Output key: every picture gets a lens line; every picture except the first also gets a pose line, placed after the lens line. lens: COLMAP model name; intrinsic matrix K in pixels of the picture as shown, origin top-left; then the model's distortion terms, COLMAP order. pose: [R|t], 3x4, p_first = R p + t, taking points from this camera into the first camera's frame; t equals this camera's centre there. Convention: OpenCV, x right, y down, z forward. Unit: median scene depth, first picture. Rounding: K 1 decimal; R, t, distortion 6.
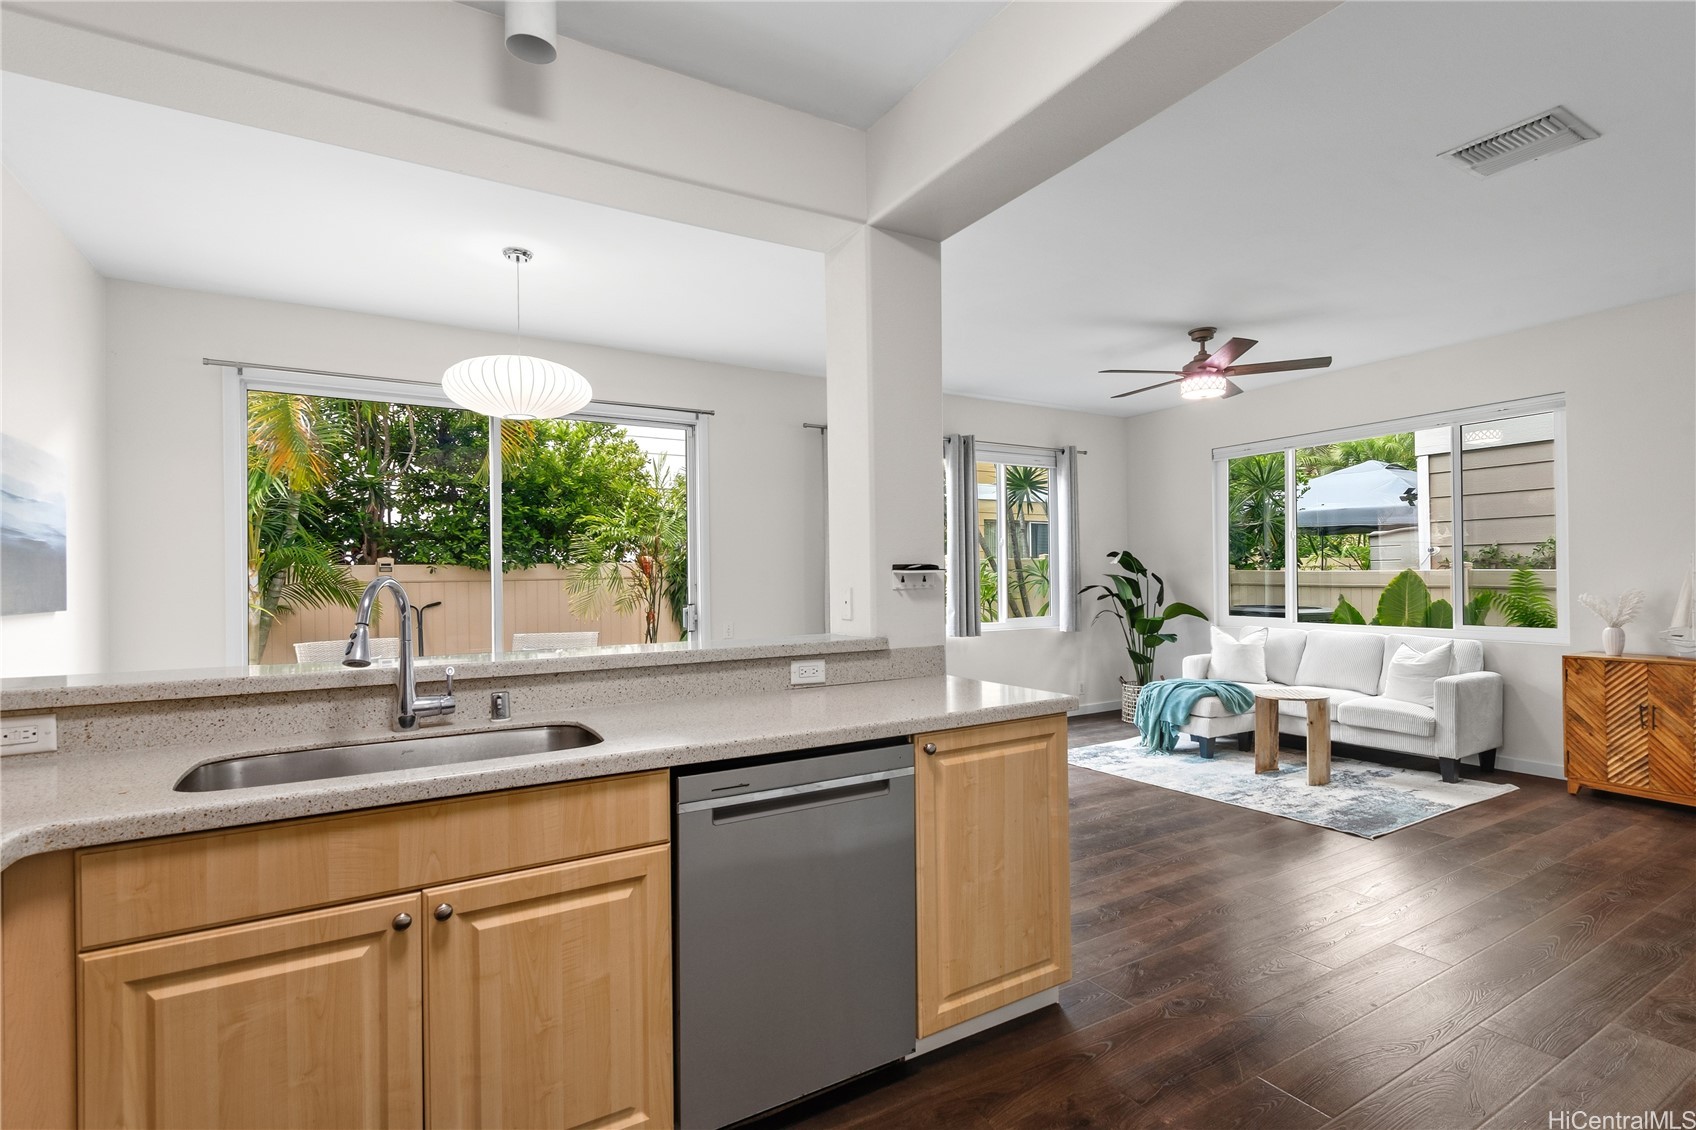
lens RADIAL K [[812.0, 0, 885.7], [0, 812.0, 571.8], [0, 0, 1]] dist [-0.002947, -0.000957]
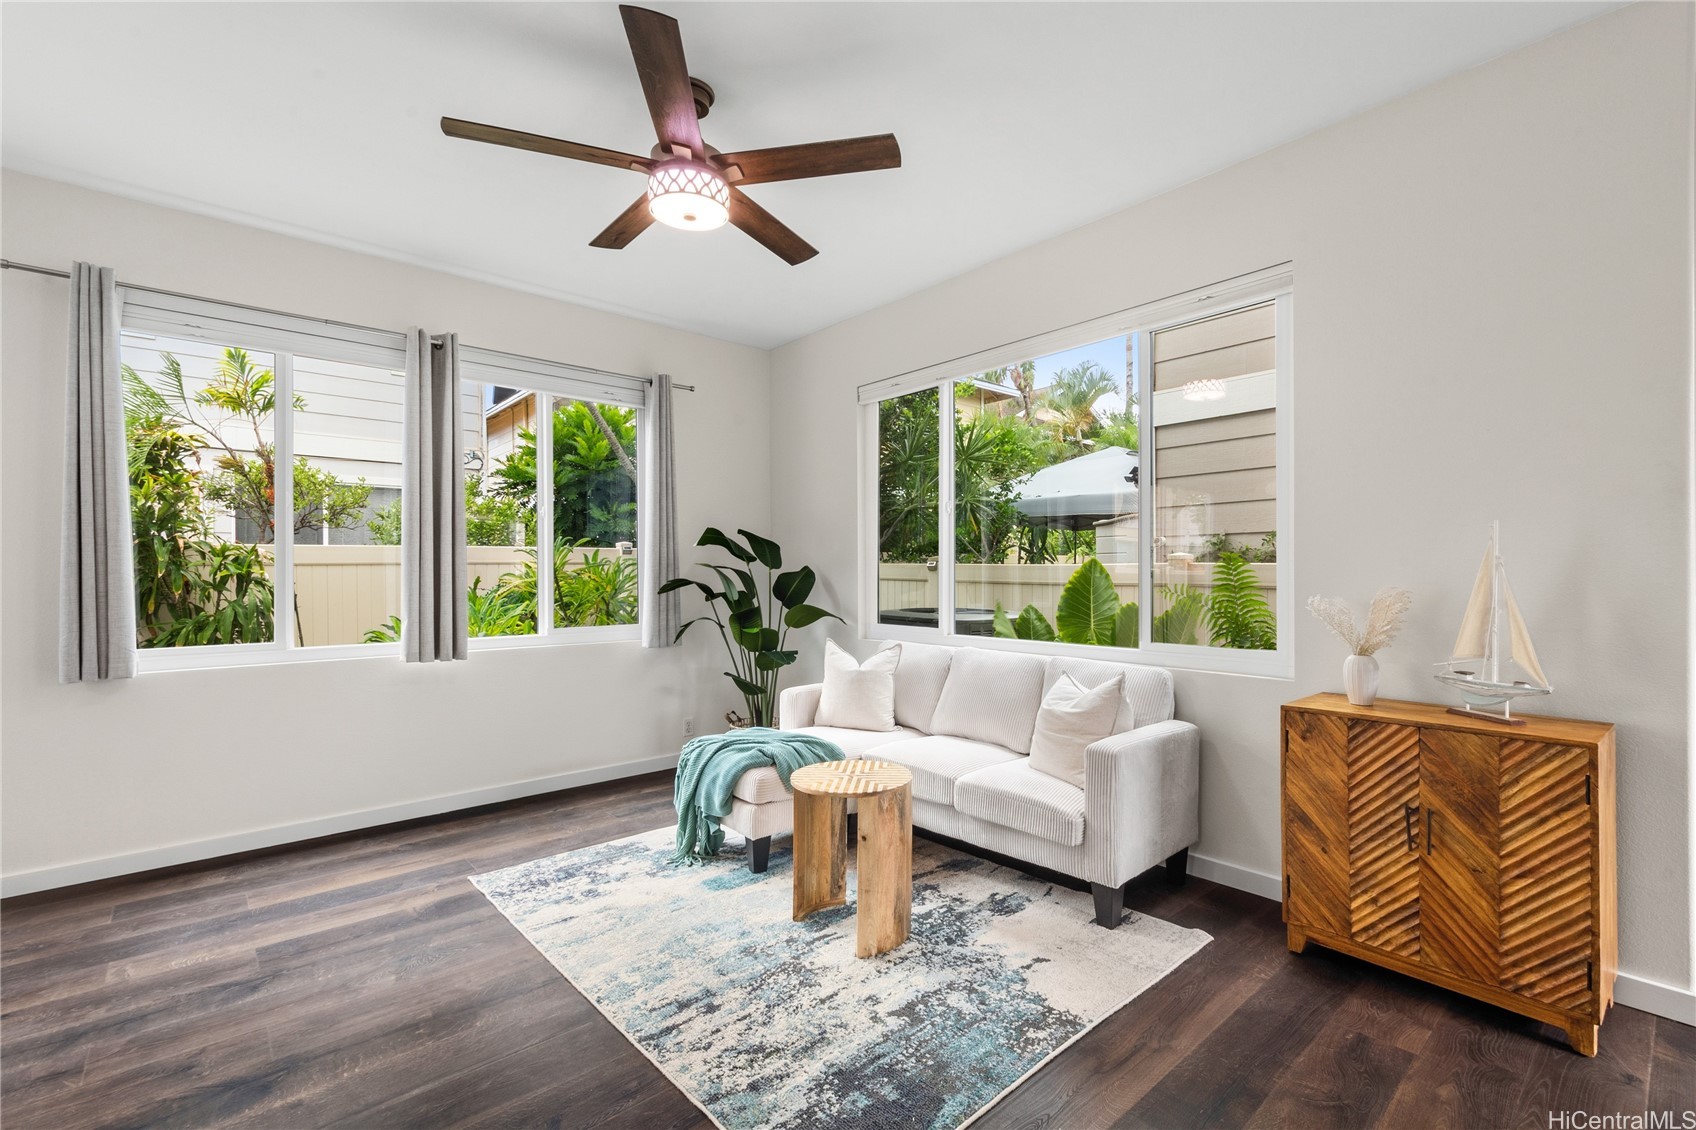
lens RADIAL K [[747.5, 0, 897.4], [0, 747.5, 573.2], [0, 0, 1]] dist [0.006961, -0.000123]
pose [[0.979751, 0.007970, 0.200061, 0.441173], [-0.008690, 0.999959, 0.002719, 0.011680], [-0.200031, -0.004402, 0.979780, 0.511128]]
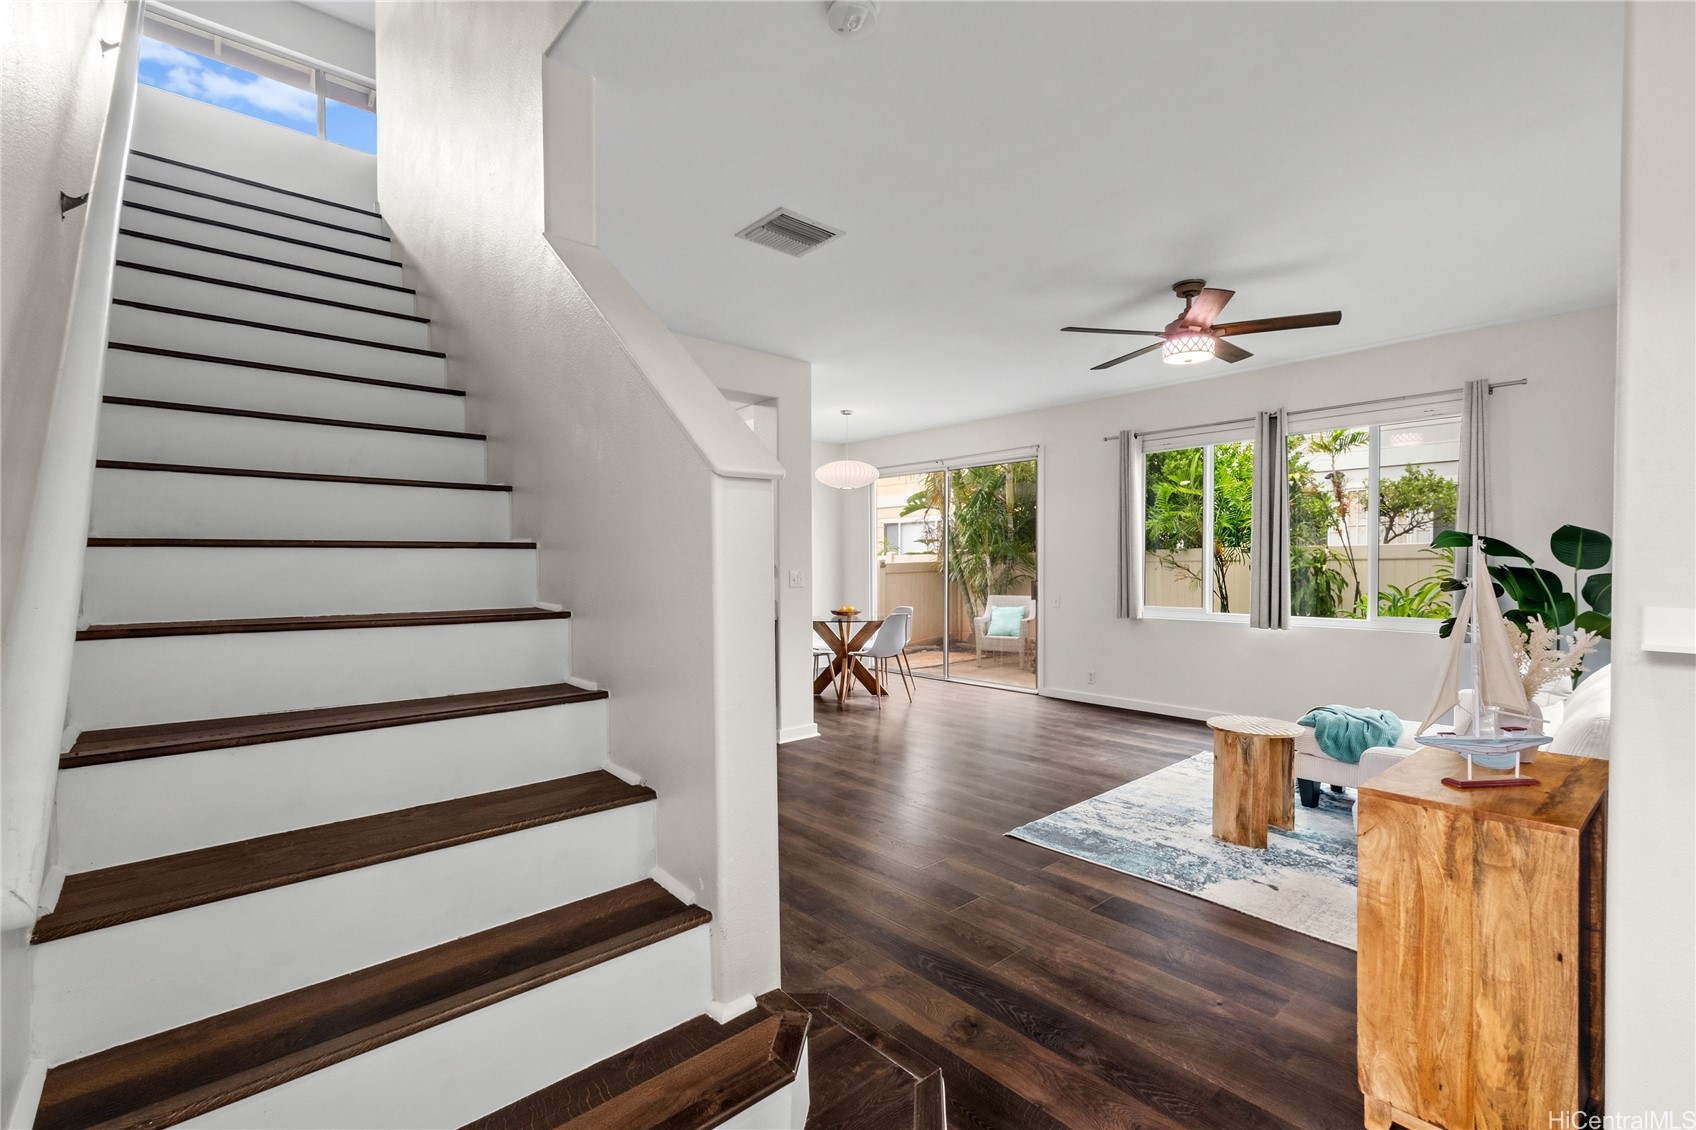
lens RADIAL K [[747.5, 0, 843.2], [0, 747.5, 568.5], [0, 0, 1]] dist [0.006961, -0.000123]
pose [[0.165682, 0.021216, -0.985951, 1.156023], [0.004123, 0.999745, 0.022206, -0.012949], [0.986171, -0.007744, 0.165552, 0.518874]]
